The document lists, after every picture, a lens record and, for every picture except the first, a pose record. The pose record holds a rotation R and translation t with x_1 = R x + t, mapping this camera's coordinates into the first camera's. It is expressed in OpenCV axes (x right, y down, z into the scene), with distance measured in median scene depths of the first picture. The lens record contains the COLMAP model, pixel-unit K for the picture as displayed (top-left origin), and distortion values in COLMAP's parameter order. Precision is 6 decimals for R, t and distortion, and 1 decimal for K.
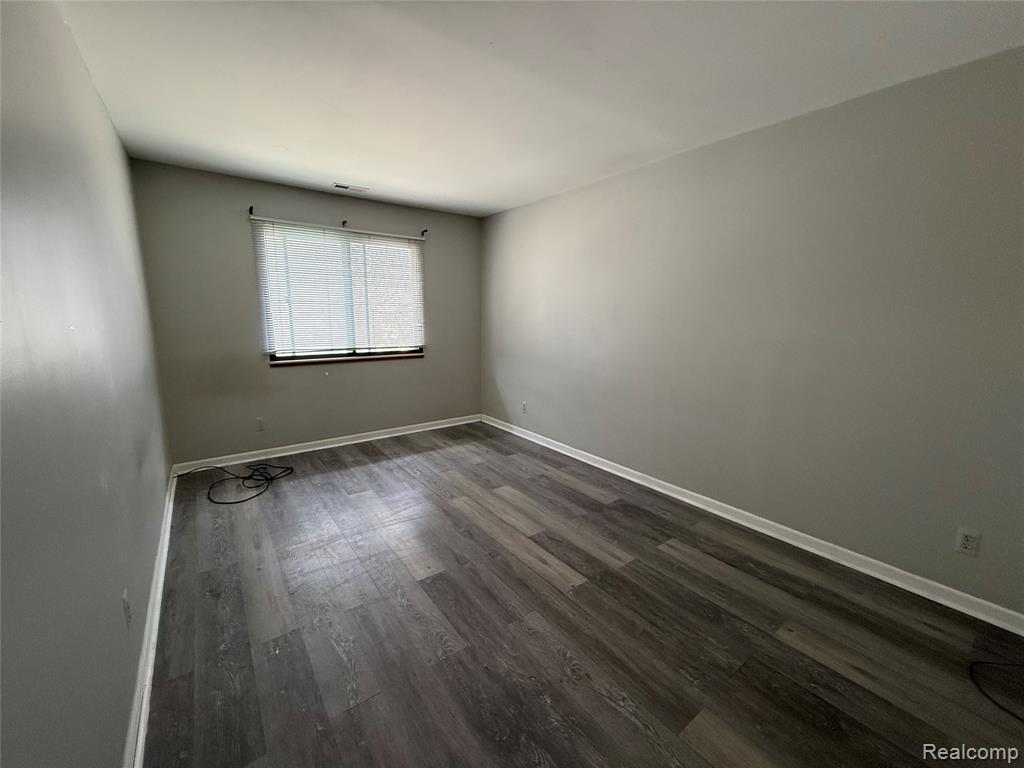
lens RADIAL K [[410.3, 0, 508.4], [0, 410.3, 380.7], [0, 0, 1]] dist [0.009832, -0.001496]
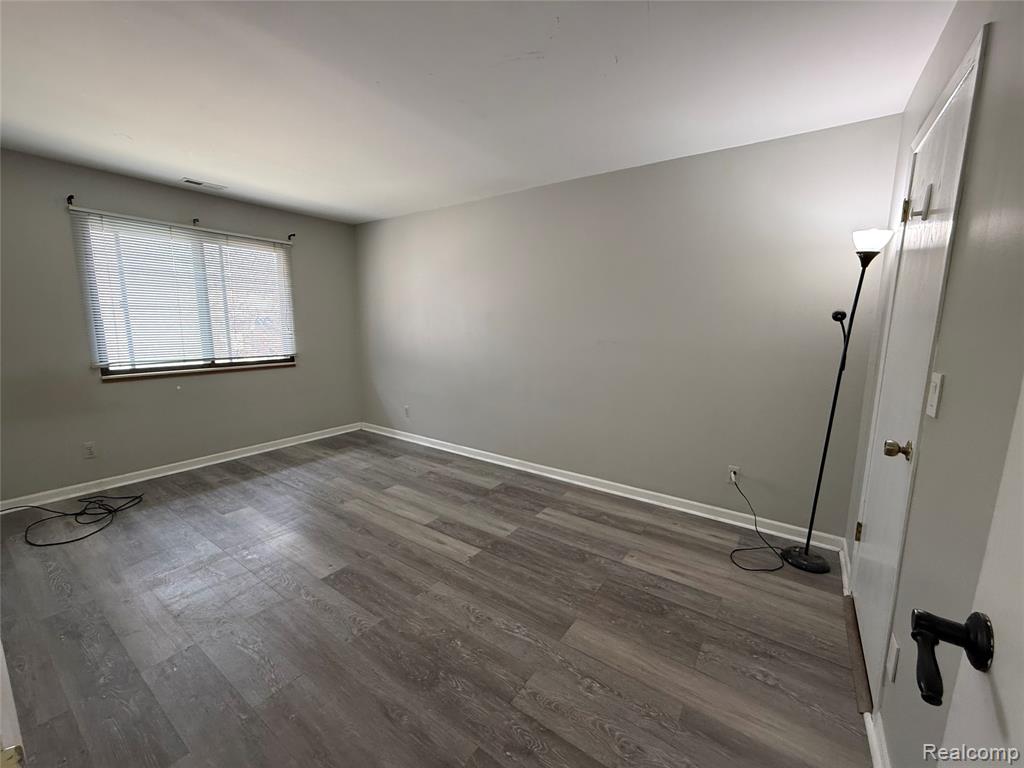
lens RADIAL K [[410.3, 0, 513.7], [0, 410.3, 382.3], [0, 0, 1]] dist [0.009832, -0.001496]
pose [[0.946842, -0.049553, 0.317859, -0.051075], [0.054892, 0.998461, -0.007859, 0.024391], [-0.316981, 0.024889, 0.948105, -0.105197]]
